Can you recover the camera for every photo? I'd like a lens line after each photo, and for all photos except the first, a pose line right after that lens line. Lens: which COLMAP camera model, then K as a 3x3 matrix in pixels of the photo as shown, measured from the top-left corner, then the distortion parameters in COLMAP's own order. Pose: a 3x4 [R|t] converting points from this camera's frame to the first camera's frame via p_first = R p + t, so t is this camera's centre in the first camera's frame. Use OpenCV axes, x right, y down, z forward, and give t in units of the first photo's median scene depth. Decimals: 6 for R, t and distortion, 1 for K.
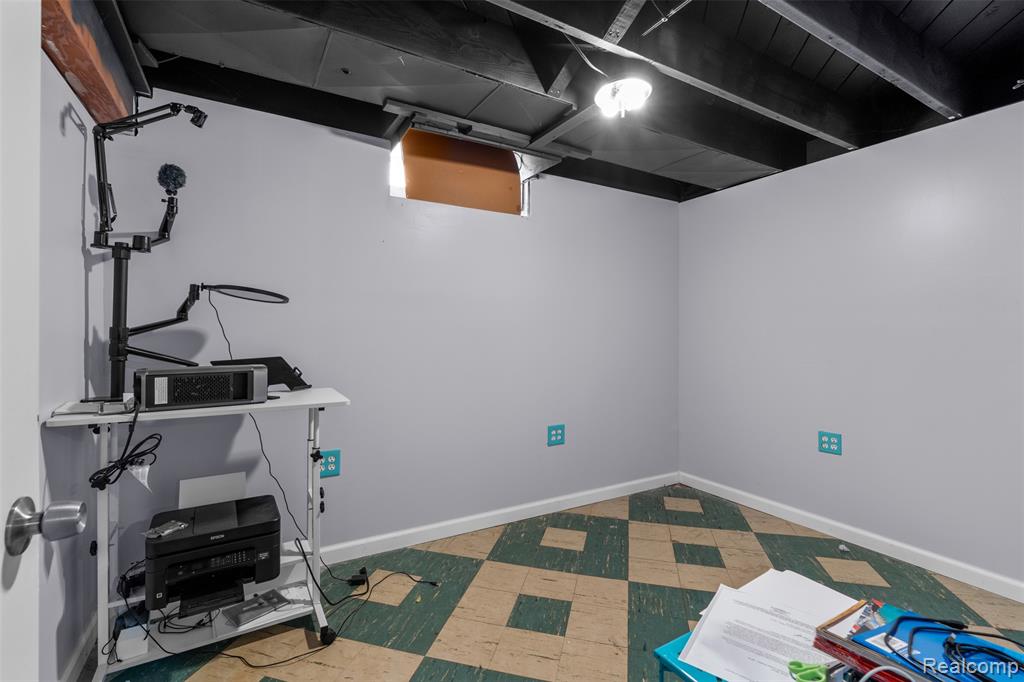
lens RADIAL K [[457.1, 0, 513.9], [0, 457.1, 332.9], [0, 0, 1]] dist [-0.006397, 0.001807]
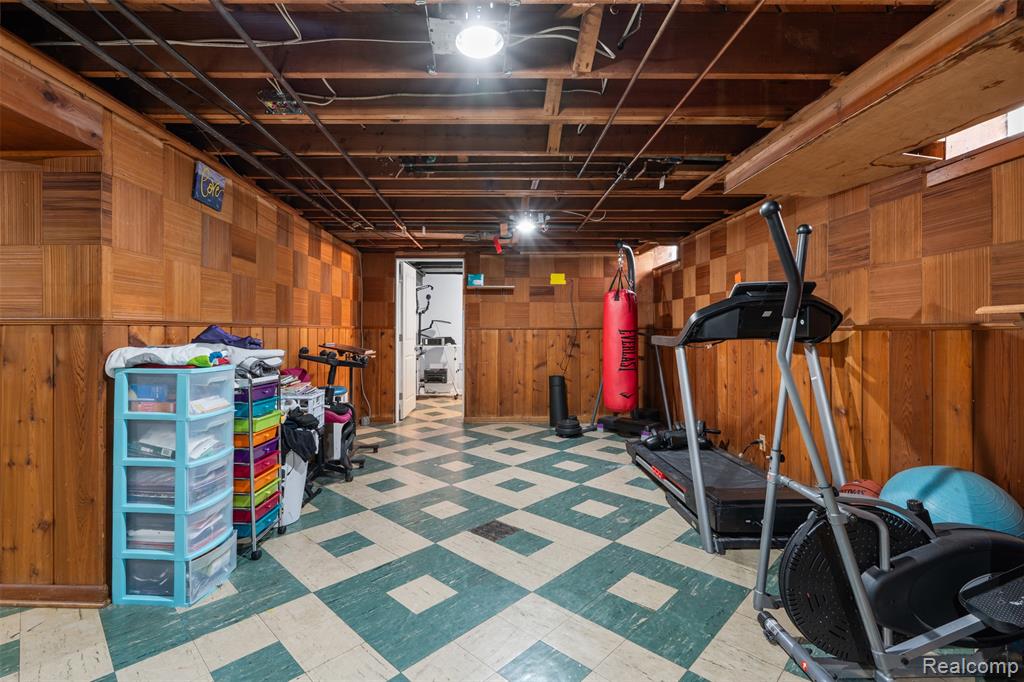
lens RADIAL K [[457.1, 0, 518.0], [0, 457.1, 327.8], [0, 0, 1]] dist [-0.006397, 0.001807]
pose [[0.882290, -0.004486, -0.470685, 2.270187], [0.002443, 0.999985, -0.004951, -0.005576], [0.470700, 0.003218, 0.882287, -2.710670]]
